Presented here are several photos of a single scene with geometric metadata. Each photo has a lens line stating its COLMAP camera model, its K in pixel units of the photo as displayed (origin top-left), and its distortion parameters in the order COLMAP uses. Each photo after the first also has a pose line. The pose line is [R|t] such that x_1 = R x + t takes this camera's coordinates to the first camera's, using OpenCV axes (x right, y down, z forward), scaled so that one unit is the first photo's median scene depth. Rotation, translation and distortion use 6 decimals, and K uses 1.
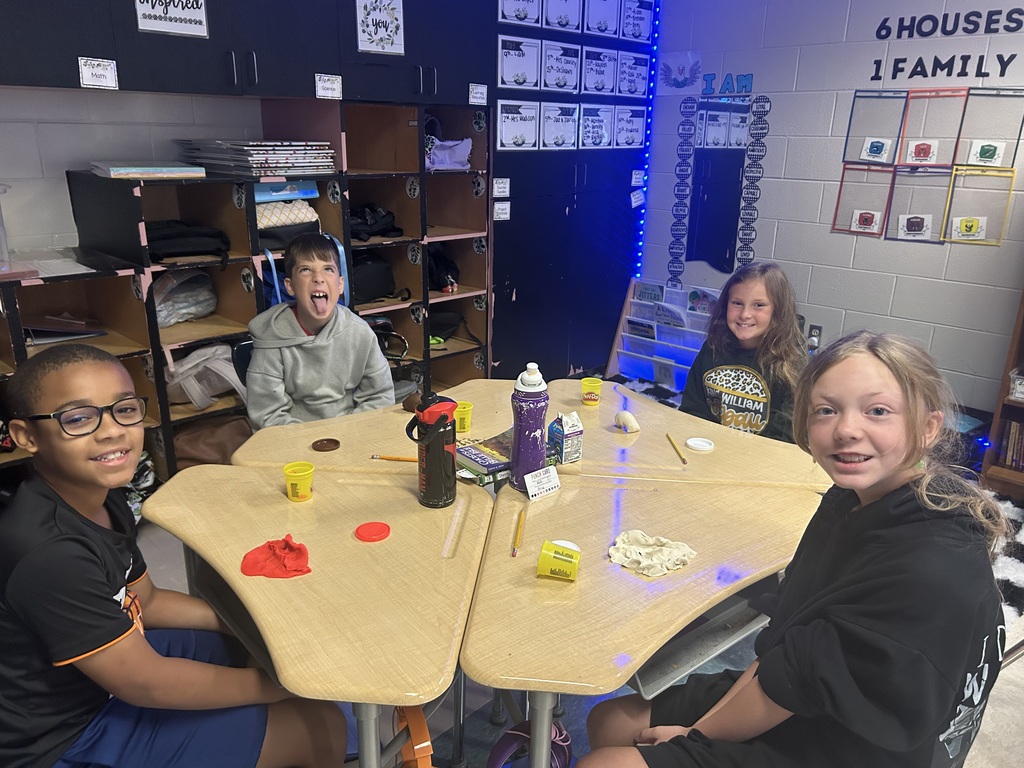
lens RADIAL K [[777.8, 0, 505.1], [0, 777.8, 384.7], [0, 0, 1]] dist [0.053135, -0.055859]
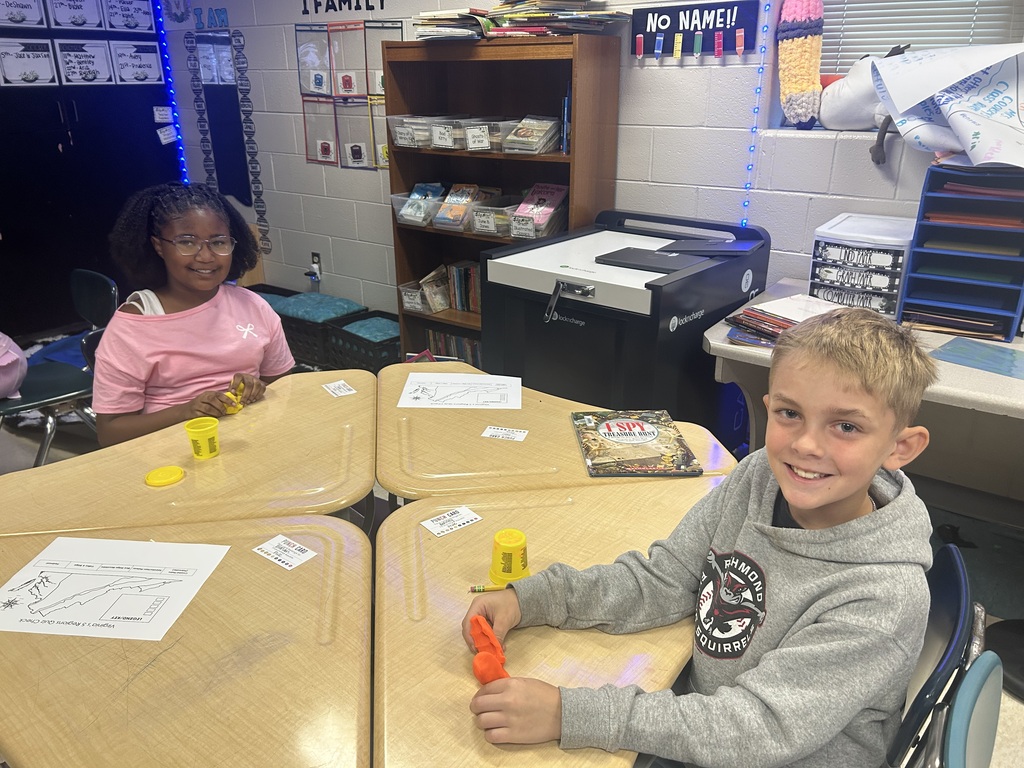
lens RADIAL K [[777.8, 0, 517.4], [0, 777.8, 384.0], [0, 0, 1]] dist [0.053135, -0.055859]
pose [[0.987532, -0.071958, 0.140010, 0.523866], [0.063562, 0.995953, 0.063544, 0.054119], [-0.144016, -0.053853, 0.988109, -0.102081]]
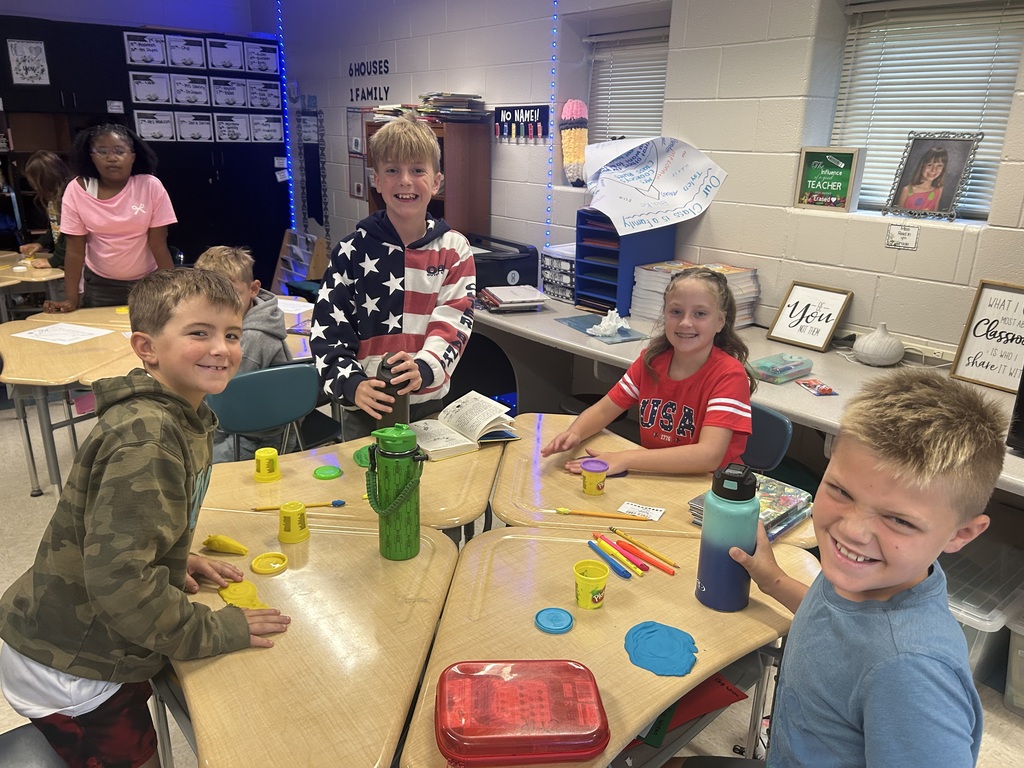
lens RADIAL K [[777.8, 0, 507.4], [0, 777.8, 384.8], [0, 0, 1]] dist [0.053135, -0.055859]
pose [[0.990616, 0.049135, -0.127540, 0.940803], [-0.049668, 0.998765, -0.001001, 0.165708], [0.127334, 0.007327, 0.991833, -0.506486]]
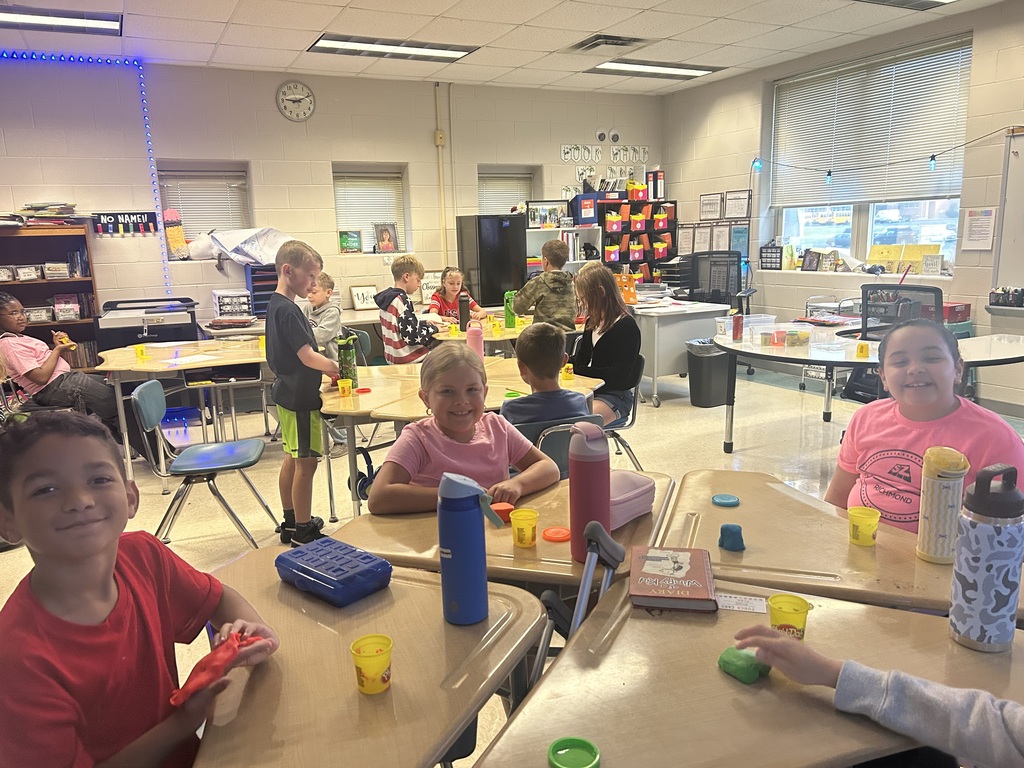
lens RADIAL K [[777.8, 0, 514.1], [0, 777.8, 391.6], [0, 0, 1]] dist [0.053135, -0.055859]
pose [[0.333046, -0.205978, 0.920138, -0.509644], [0.328197, 0.940151, 0.091666, 0.238364], [-0.883949, 0.271458, 0.380715, -0.653482]]
